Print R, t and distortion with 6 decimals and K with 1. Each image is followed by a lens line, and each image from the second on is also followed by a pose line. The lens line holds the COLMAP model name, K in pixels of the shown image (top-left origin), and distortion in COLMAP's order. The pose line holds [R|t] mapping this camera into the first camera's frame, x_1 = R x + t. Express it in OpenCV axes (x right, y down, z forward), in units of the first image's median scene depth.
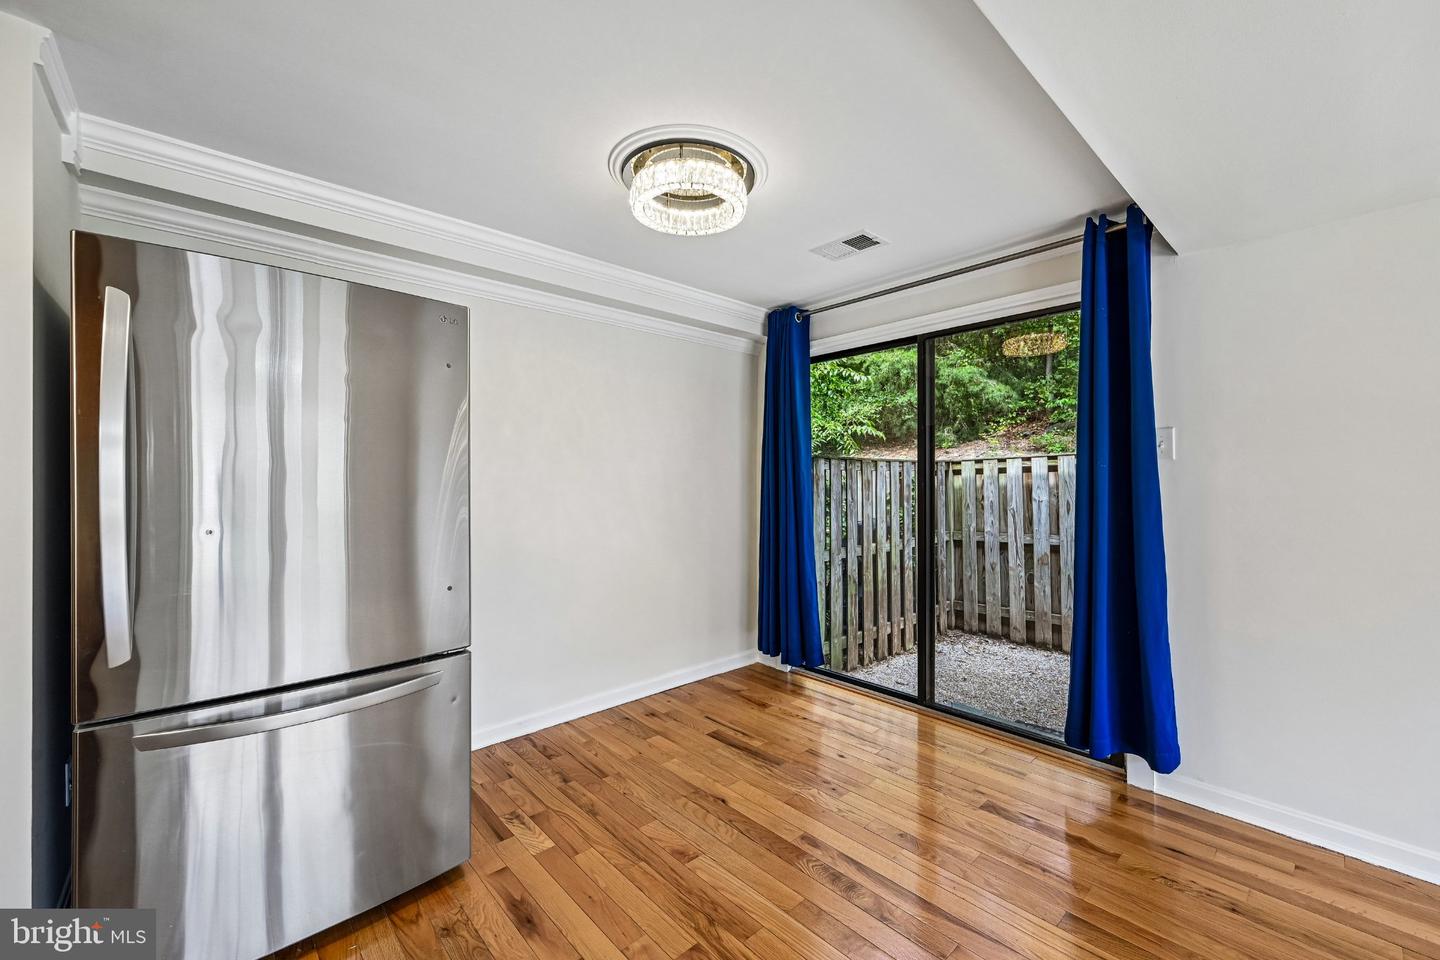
lens RADIAL K [[570.3, 0, 725.9], [0, 570.3, 486.7], [0, 0, 1]] dist [-0.001322, 0.000128]
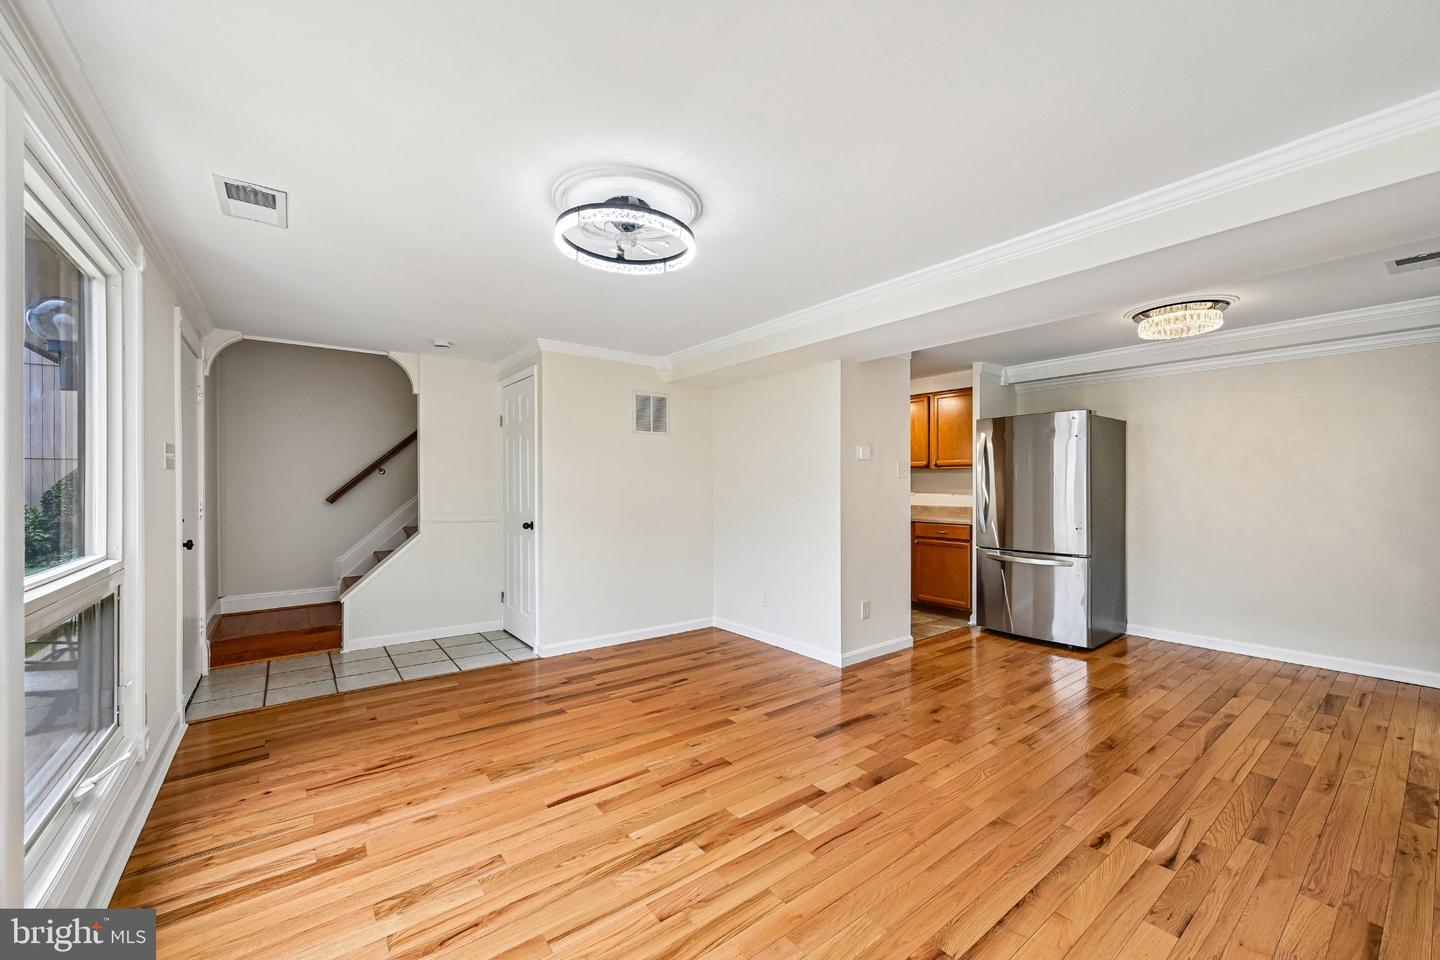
lens RADIAL K [[570.3, 0, 725.9], [0, 570.3, 486.7], [0, 0, 1]] dist [-0.001322, 0.000128]
pose [[-0.084390, 0.005578, -0.996417, 1.262335], [-0.004715, 0.999971, 0.005997, -0.003624], [0.996422, 0.005204, -0.084361, -0.169283]]
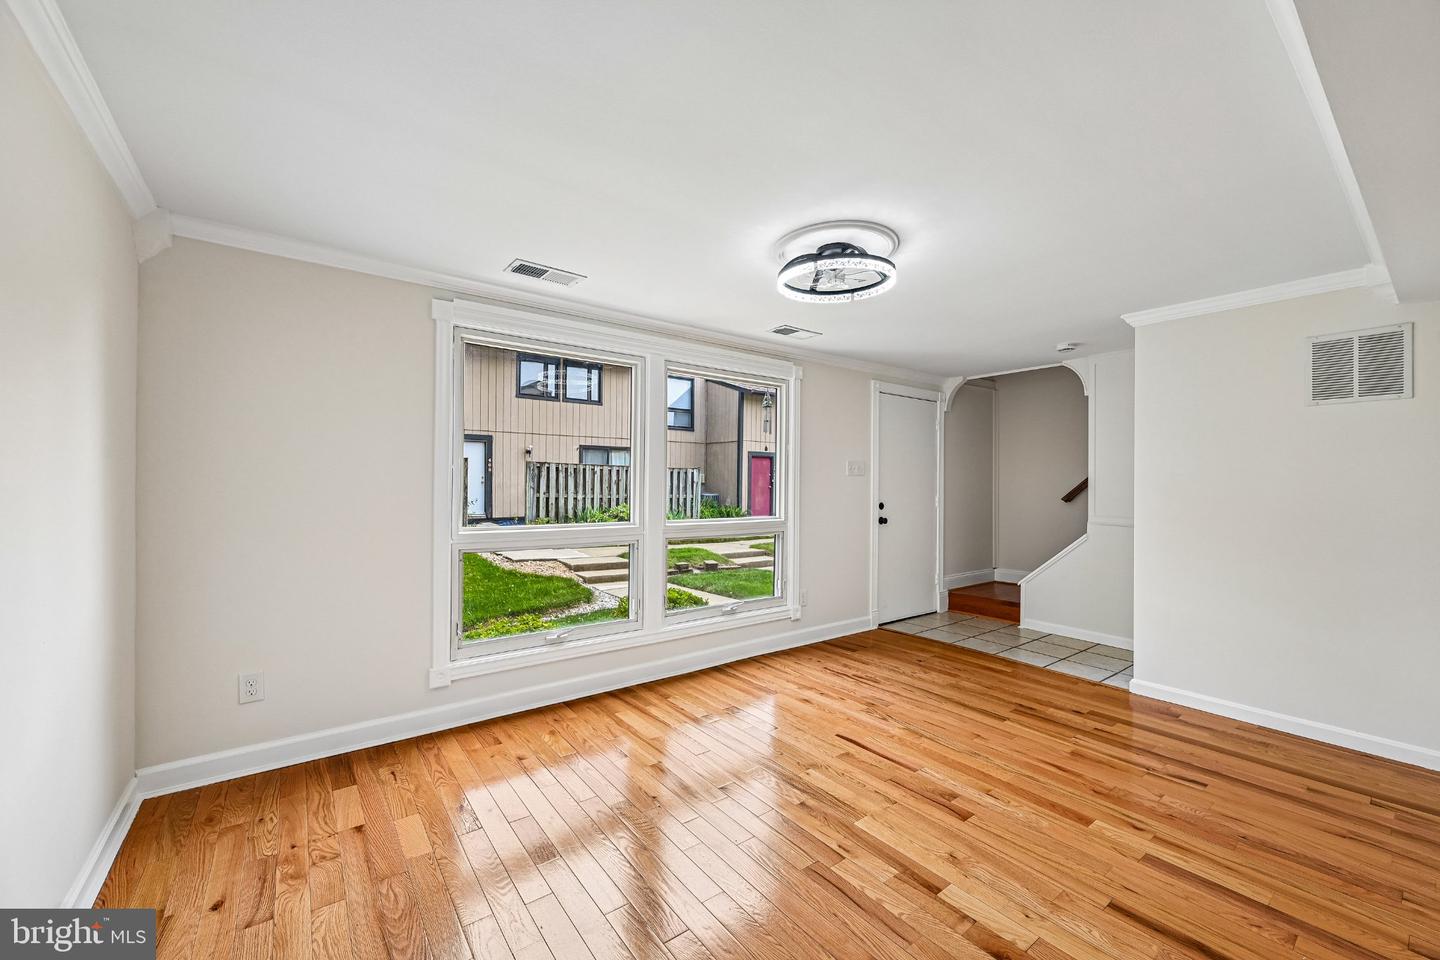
lens RADIAL K [[563.9, 0, 721.8], [0, 563.9, 483.2], [0, 0, 1]] dist [0.000274, 0.000016]
pose [[-0.995721, -0.005122, 0.092271, 0.614172], [-0.004652, 0.999975, 0.005302, -0.006690], [-0.092296, 0.004850, -0.995720, 0.534533]]
